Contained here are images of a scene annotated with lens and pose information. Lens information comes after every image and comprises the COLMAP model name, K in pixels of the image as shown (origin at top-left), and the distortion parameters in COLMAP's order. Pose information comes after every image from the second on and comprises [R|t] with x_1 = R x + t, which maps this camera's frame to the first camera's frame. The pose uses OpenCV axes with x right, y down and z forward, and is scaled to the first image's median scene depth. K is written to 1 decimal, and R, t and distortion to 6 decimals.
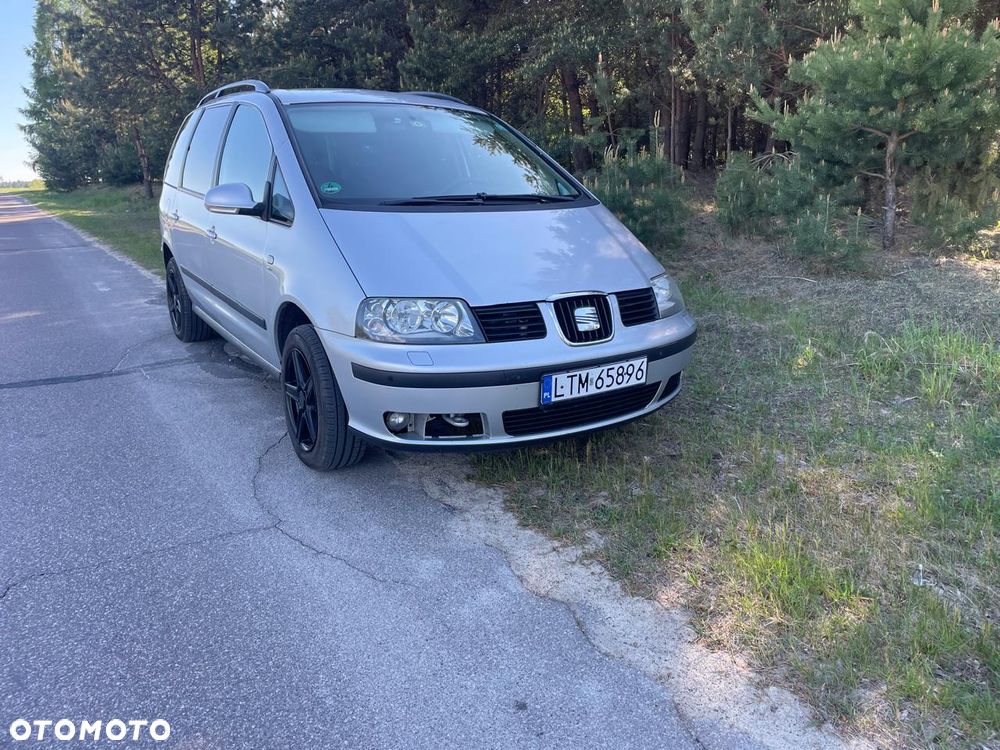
lens RADIAL K [[740.4, 0, 571.6], [0, 740.4, 392.0], [0, 0, 1]] dist [0.070970, -0.101190]
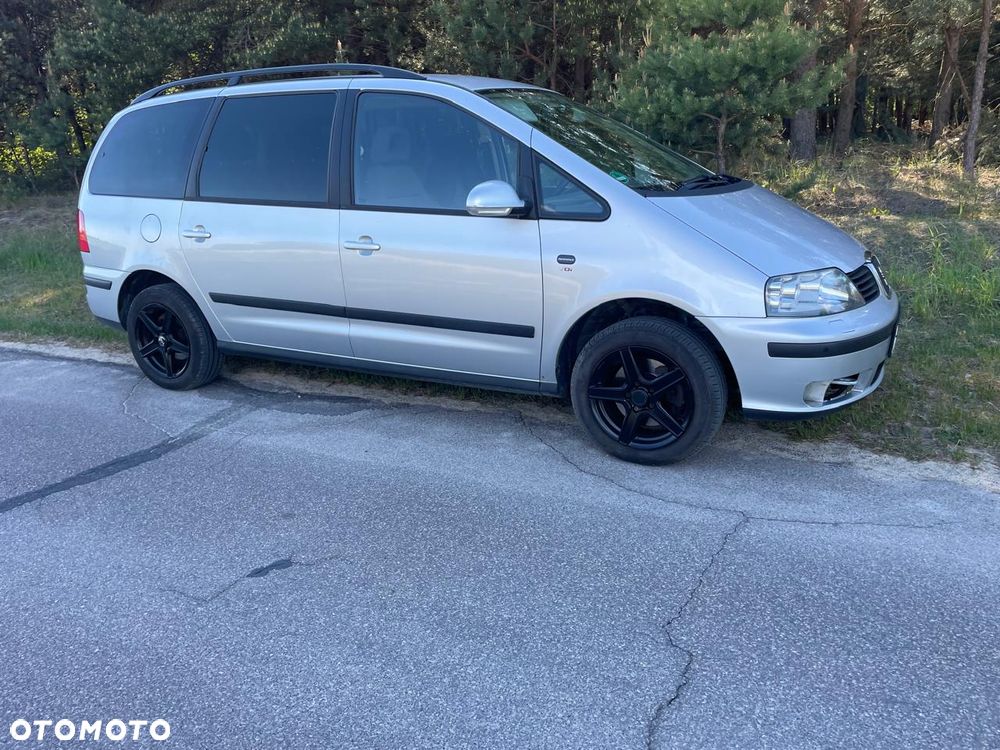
lens RADIAL K [[730.8, 0, 500.0], [0, 730.8, 375.0], [0, 0, 1]] dist [0.114357, -0.148150]
pose [[0.889371, -0.165252, 0.426275, -0.999280], [0.167697, 0.985316, 0.032094, -0.085167], [-0.425319, 0.042942, 0.904024, 0.225511]]
